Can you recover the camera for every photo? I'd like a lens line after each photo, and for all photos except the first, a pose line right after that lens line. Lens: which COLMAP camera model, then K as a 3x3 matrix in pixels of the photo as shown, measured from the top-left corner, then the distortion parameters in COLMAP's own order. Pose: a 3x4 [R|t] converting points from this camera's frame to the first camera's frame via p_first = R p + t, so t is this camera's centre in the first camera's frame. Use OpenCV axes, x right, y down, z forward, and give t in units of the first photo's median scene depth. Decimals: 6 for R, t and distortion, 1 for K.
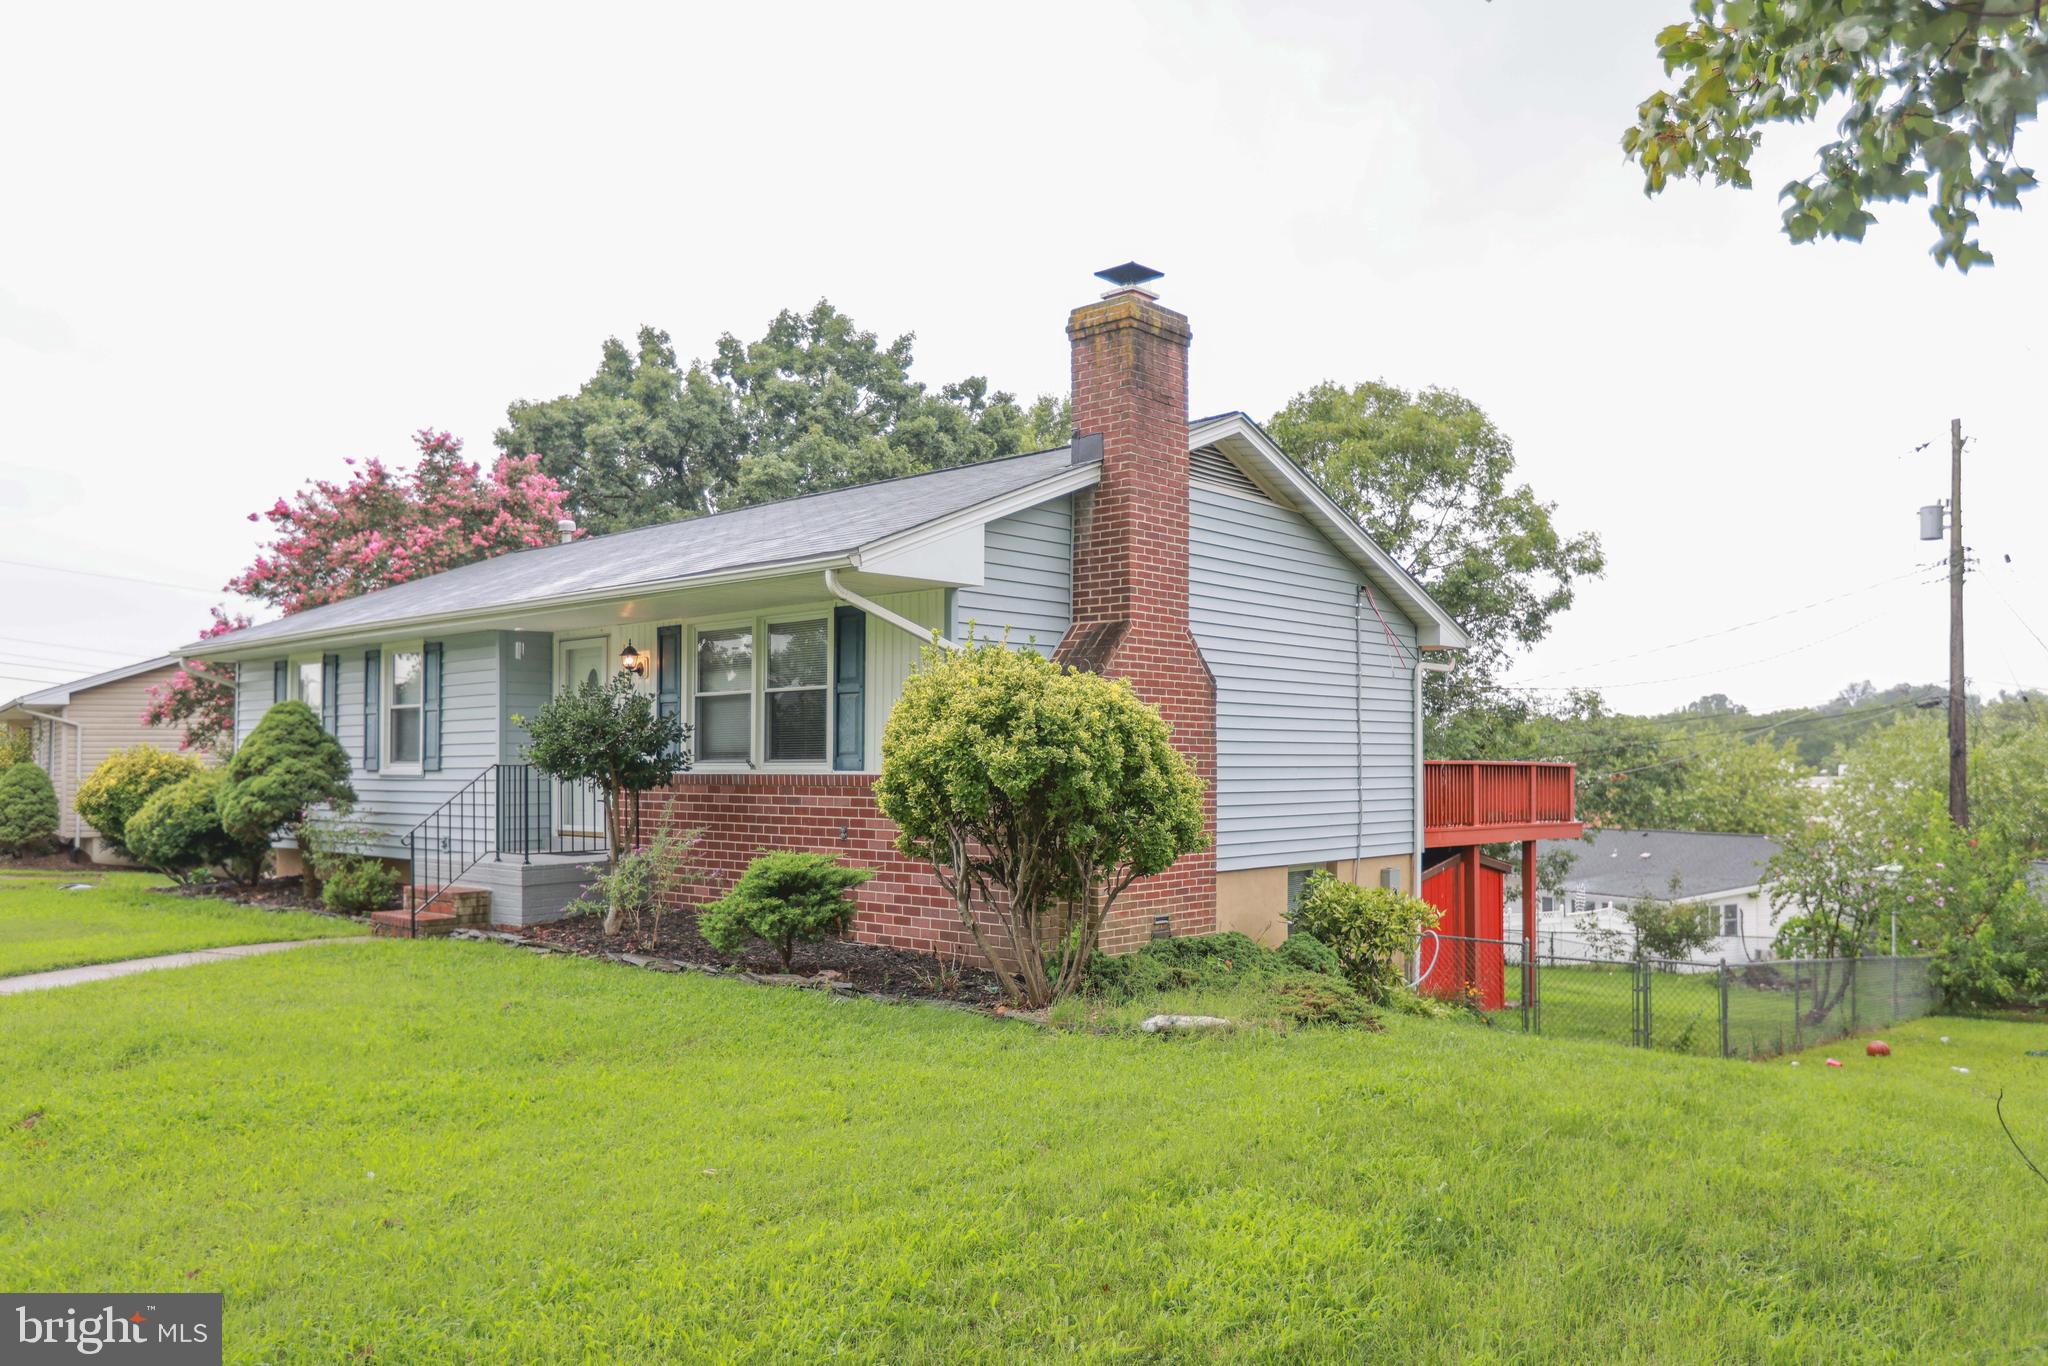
lens RADIAL K [[1550.2, 0, 1024.0], [0, 1550.2, 683.0], [0, 0, 1]] dist [0.005356, 0.001613]
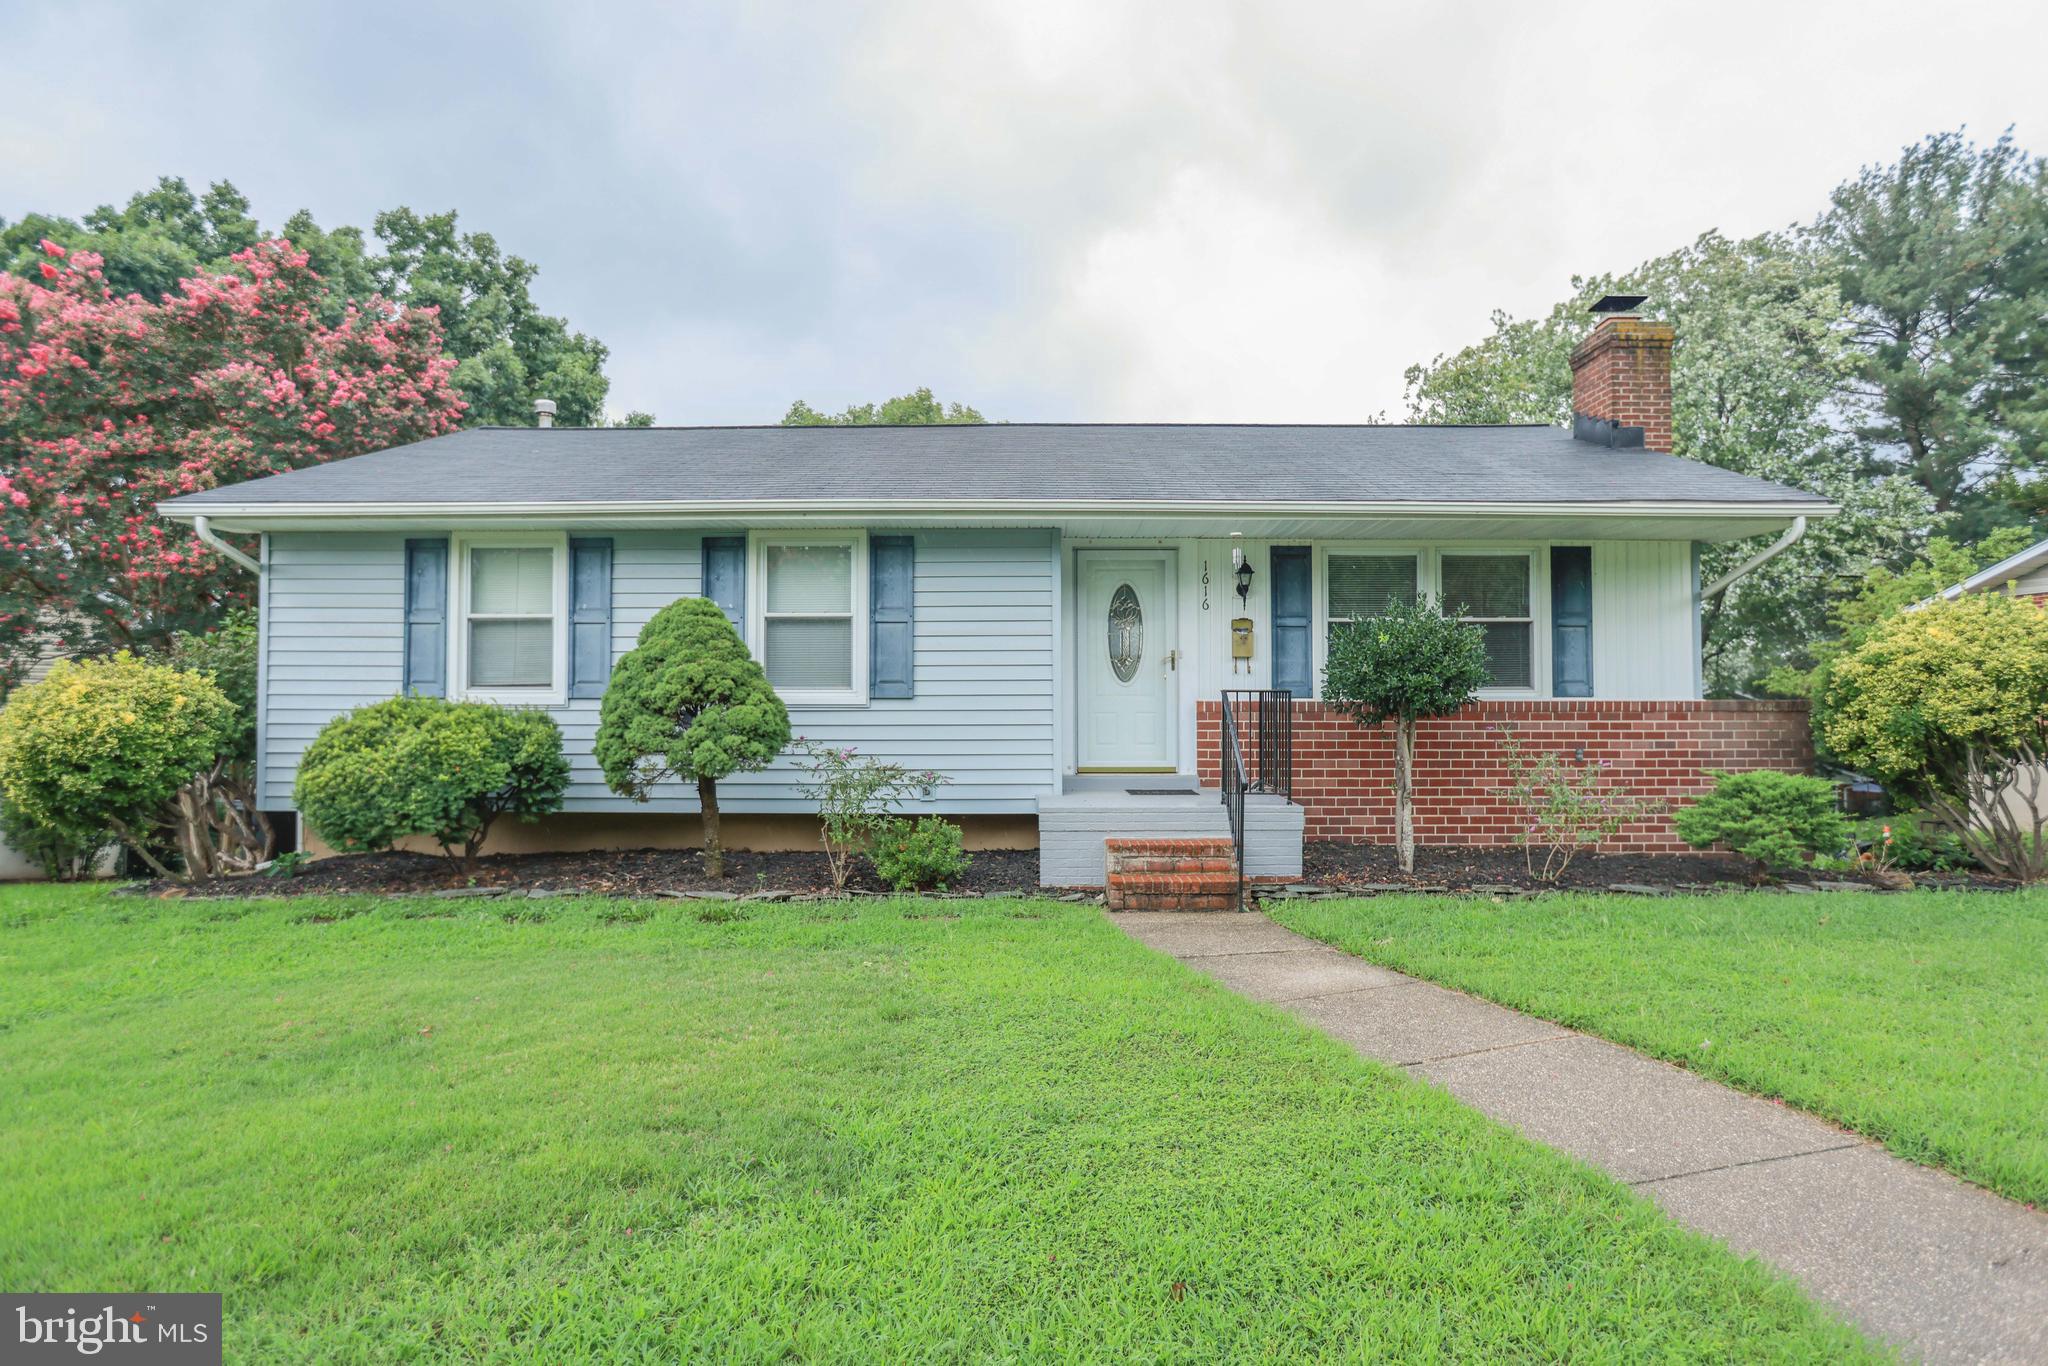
lens RADIAL K [[1100.8, 0, 1024.0], [0, 1100.8, 683.0], [0, 0, 1]] dist [-0.066475, 0.048670]
pose [[0.737523, 0.011239, 0.675229, -0.917182], [-0.037125, 0.999024, 0.023921, 0.042611], [-0.674301, -0.042710, 0.737220, 0.697956]]
